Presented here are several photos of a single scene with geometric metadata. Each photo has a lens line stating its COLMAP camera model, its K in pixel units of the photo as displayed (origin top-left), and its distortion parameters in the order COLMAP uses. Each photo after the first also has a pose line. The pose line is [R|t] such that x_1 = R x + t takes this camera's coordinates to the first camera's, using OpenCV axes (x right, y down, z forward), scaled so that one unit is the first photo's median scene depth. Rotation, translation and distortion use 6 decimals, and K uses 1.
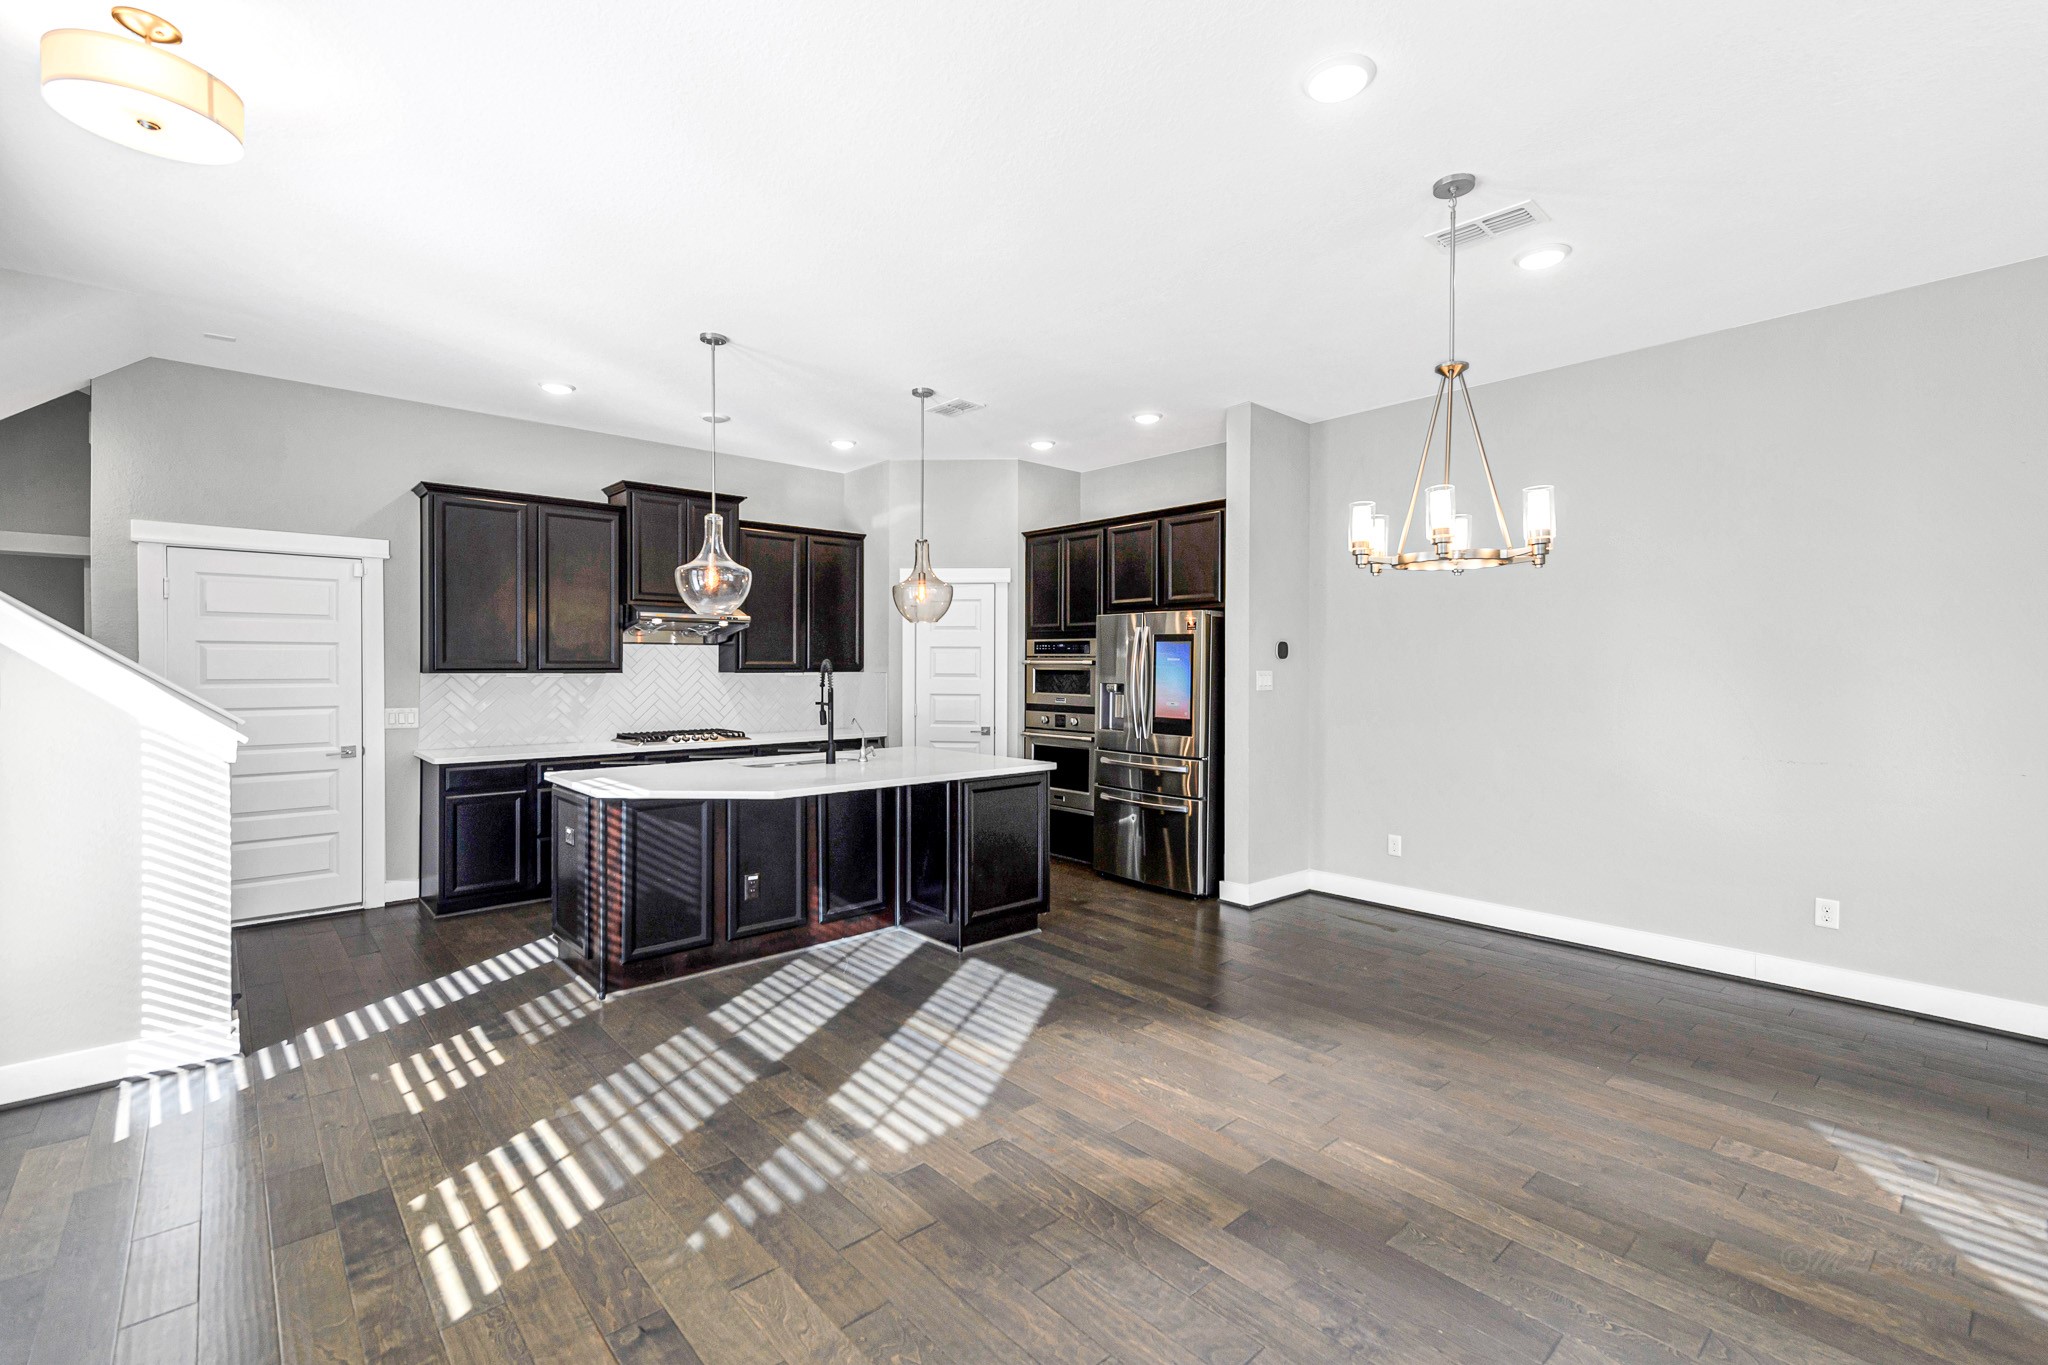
lens RADIAL K [[878.7, 0, 1036.2], [0, 878.7, 666.8], [0, 0, 1]] dist [0.008440, -0.000467]
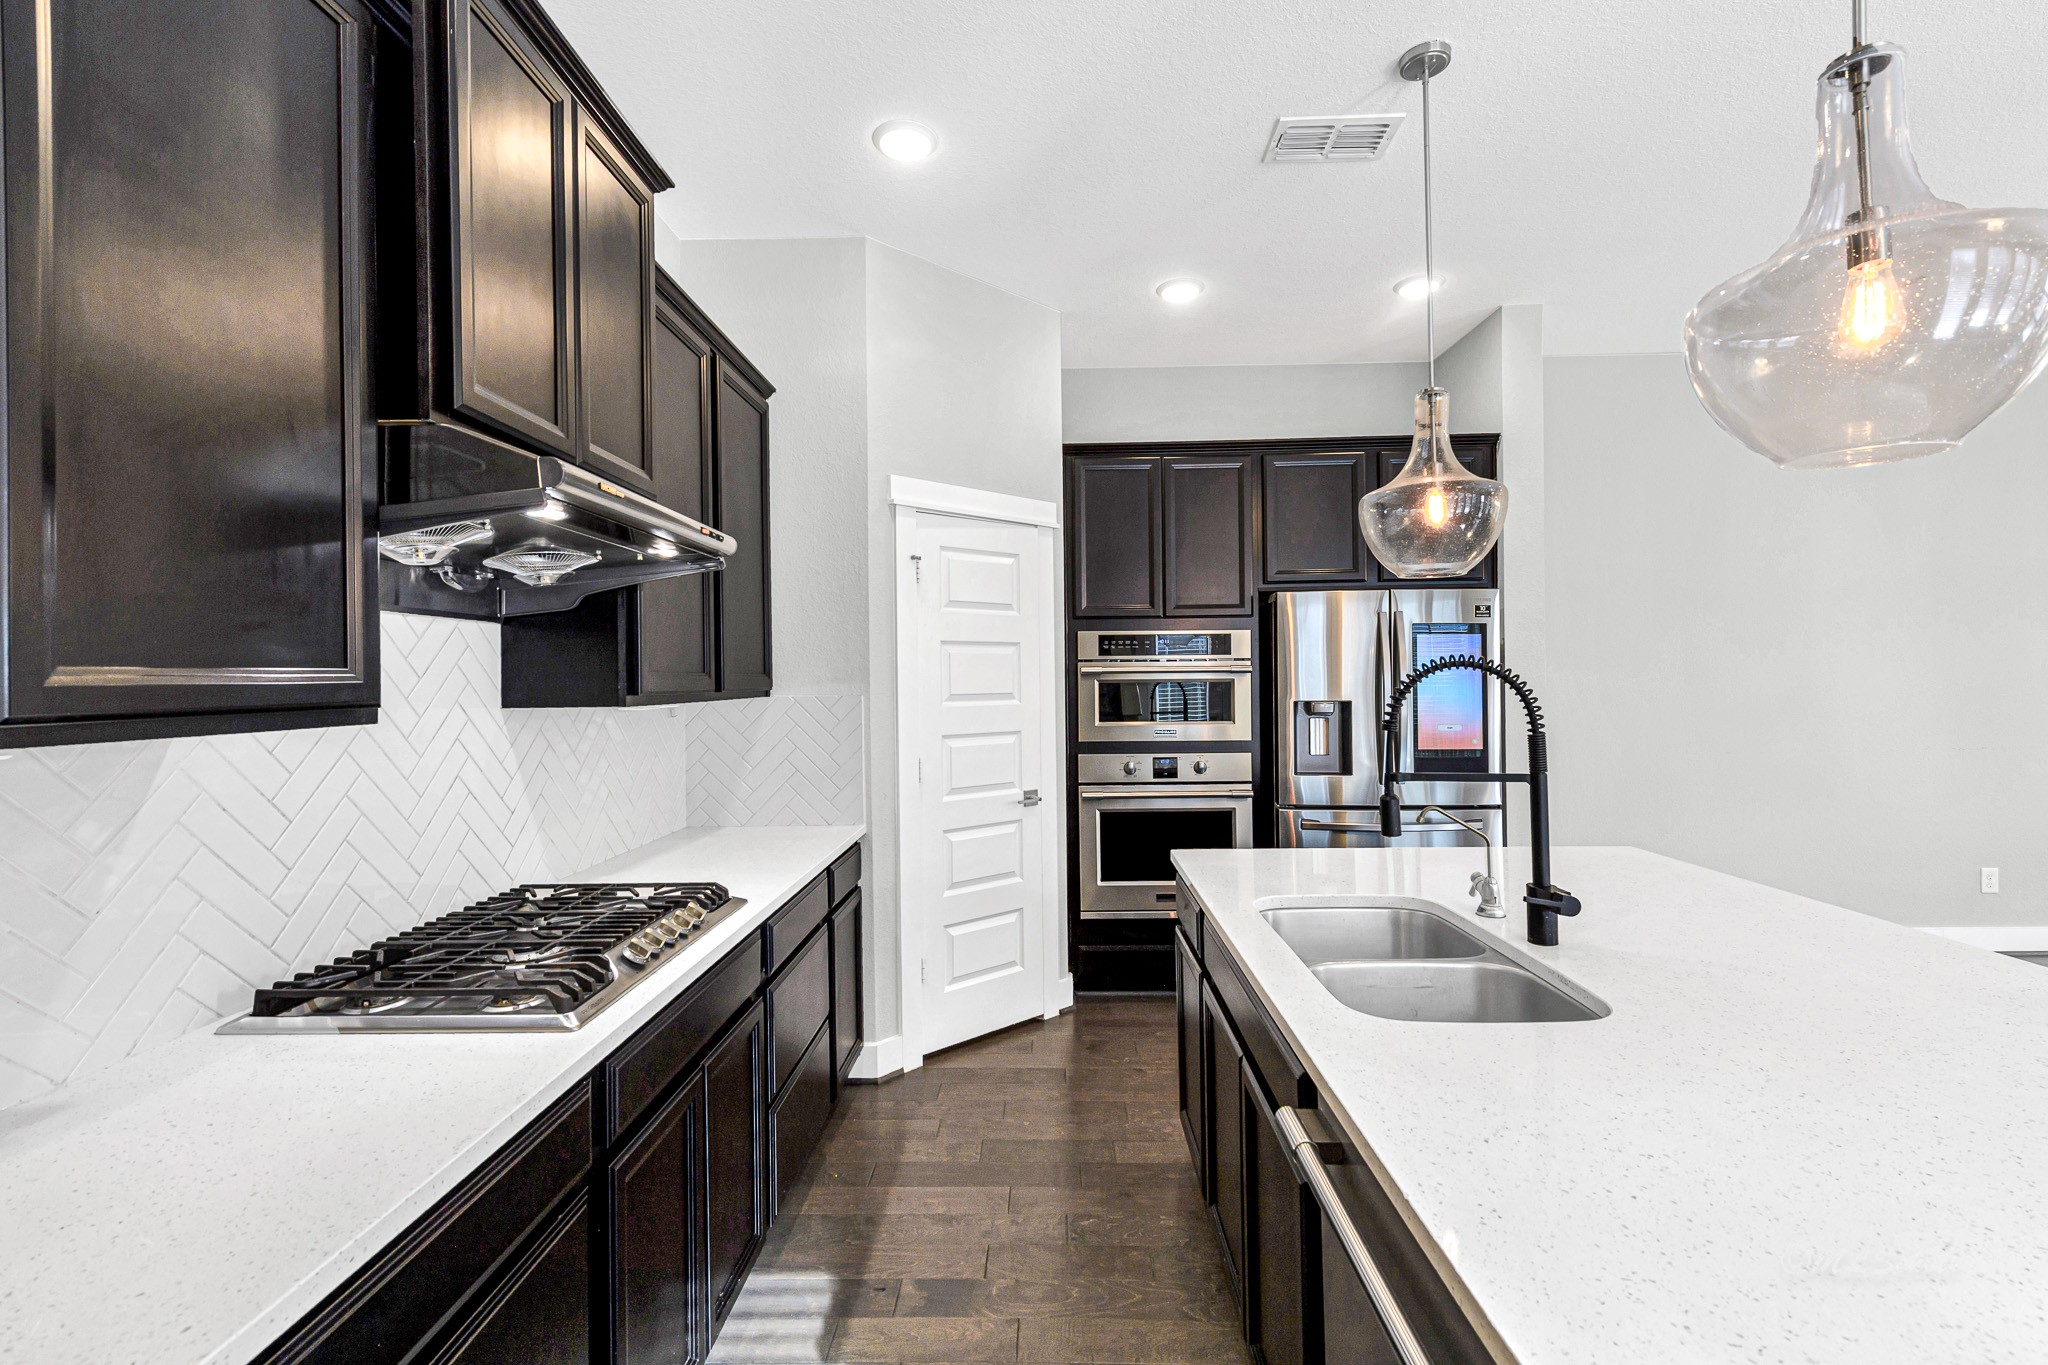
lens RADIAL K [[862.2, 0, 1023.4], [0, 862.2, 674.3], [0, 0, 1]] dist [0.001969, 0.000216]
pose [[0.707482, -0.009784, 0.706664, -0.491877], [0.017701, 0.999836, -0.003878, -0.001467], [-0.706510, 0.015252, 0.707539, 0.703780]]
